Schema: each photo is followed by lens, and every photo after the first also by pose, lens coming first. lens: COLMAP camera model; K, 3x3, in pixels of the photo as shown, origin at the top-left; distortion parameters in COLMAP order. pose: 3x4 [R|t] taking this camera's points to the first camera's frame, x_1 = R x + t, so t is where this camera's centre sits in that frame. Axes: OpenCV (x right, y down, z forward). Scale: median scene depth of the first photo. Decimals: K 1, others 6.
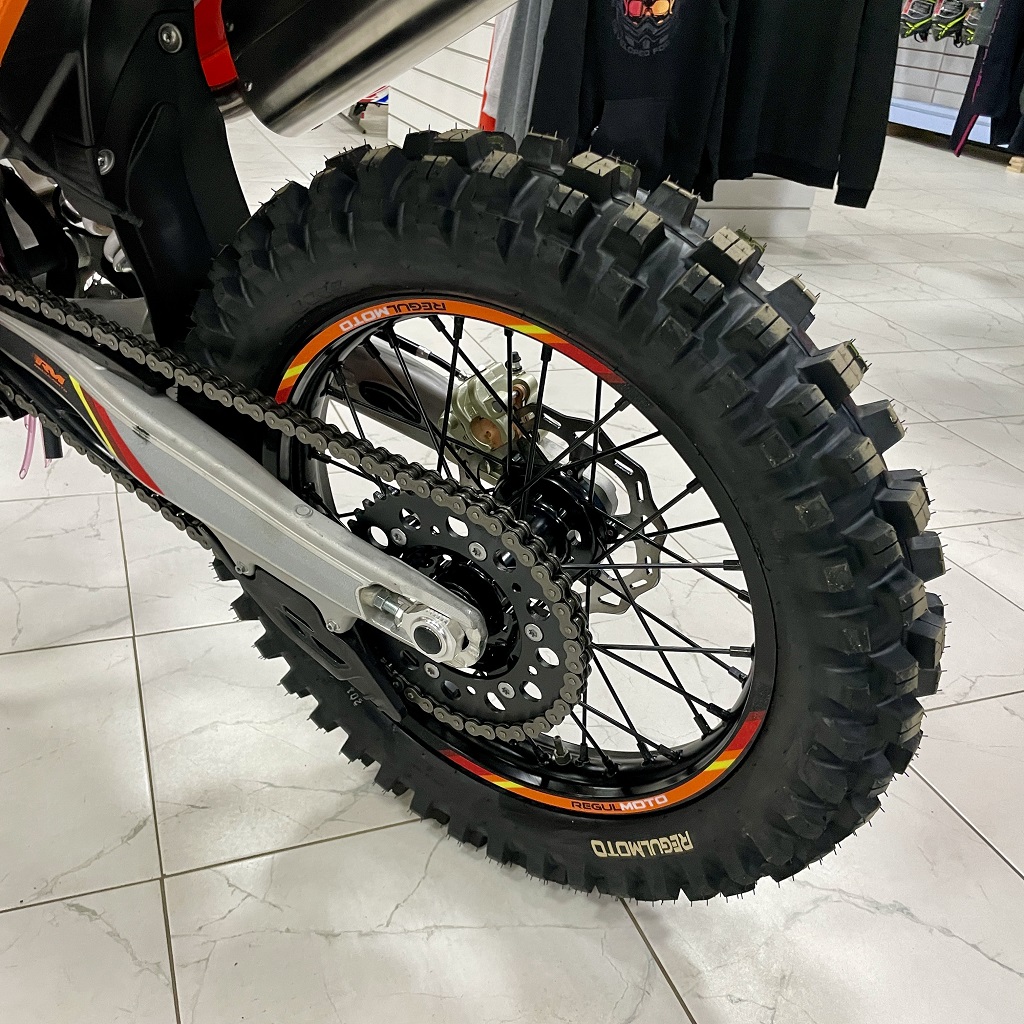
lens RADIAL K [[1027.8, 0, 512.0], [0, 1027.8, 512.0], [0, 0, 1]] dist [0.081724, -0.106423]
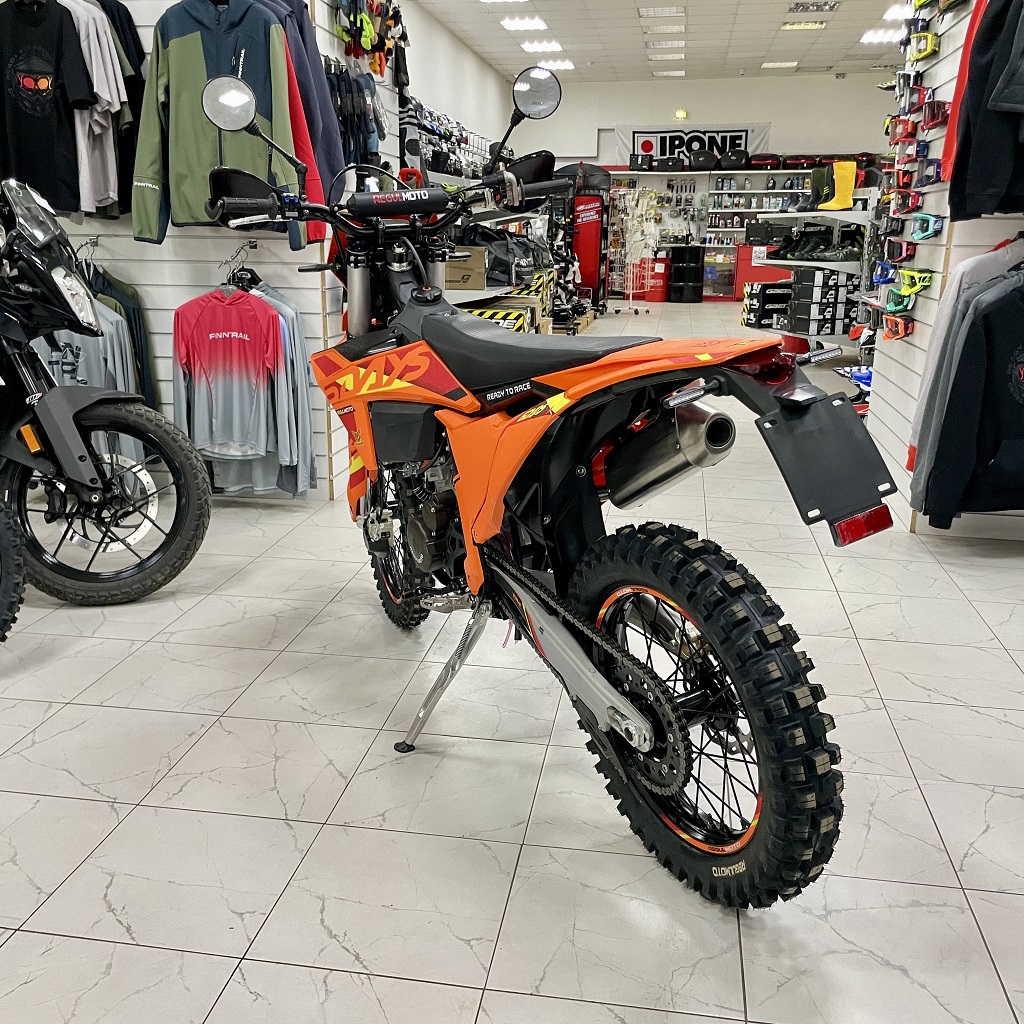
lens RADIAL K [[1027.8, 0, 512.0], [0, 1027.8, 512.0], [0, 0, 1]] dist [0.081724, -0.106423]
pose [[0.859836, 0.061498, -0.506854, 0.751007], [-0.180415, 0.965273, -0.188939, 0.117764], [0.477633, 0.253900, 0.841072, -1.060402]]
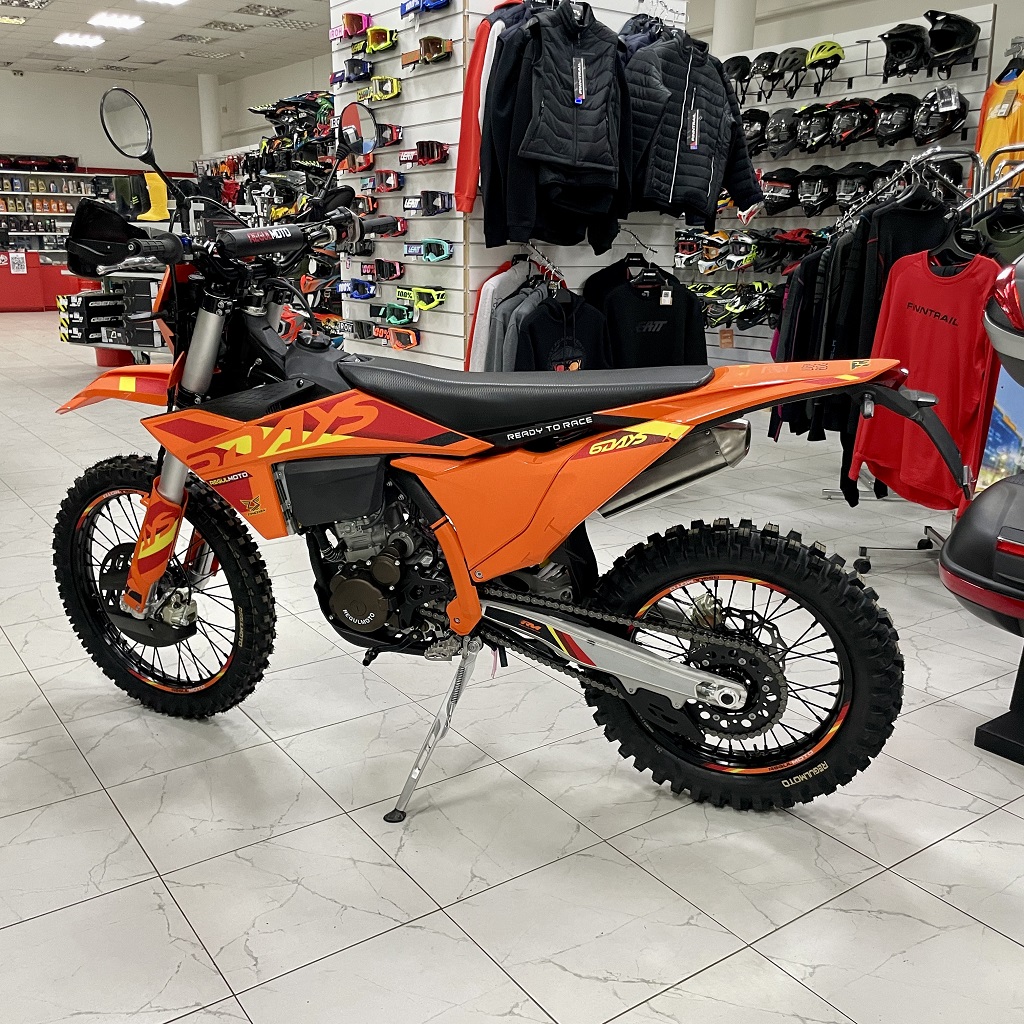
lens RADIAL K [[1027.8, 0, 512.0], [0, 1027.8, 512.0], [0, 0, 1]] dist [0.081724, -0.106423]
pose [[0.966204, -0.133486, 0.220523, -1.058519], [0.176909, 0.965591, -0.190624, 0.062186], [-0.187489, 0.223194, 0.956573, -1.451149]]
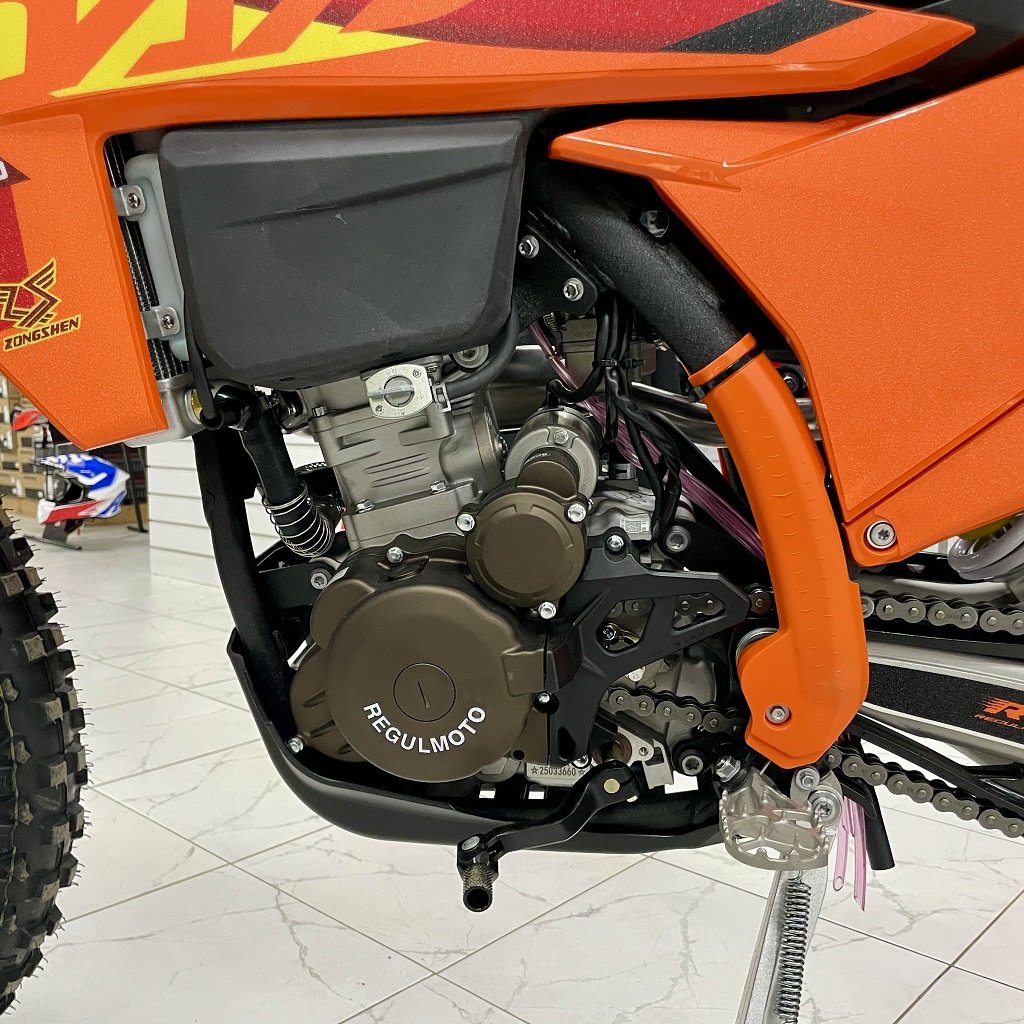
lens RADIAL K [[1045.9, 0, 507.3], [0, 1045.9, 497.7], [0, 0, 1]] dist [0.051839, -0.086787]
pose [[0.896274, -0.114574, 0.428445, -1.140575], [0.263885, 0.914208, -0.307551, -0.155146], [-0.356450, 0.388711, 0.849616, 0.494154]]
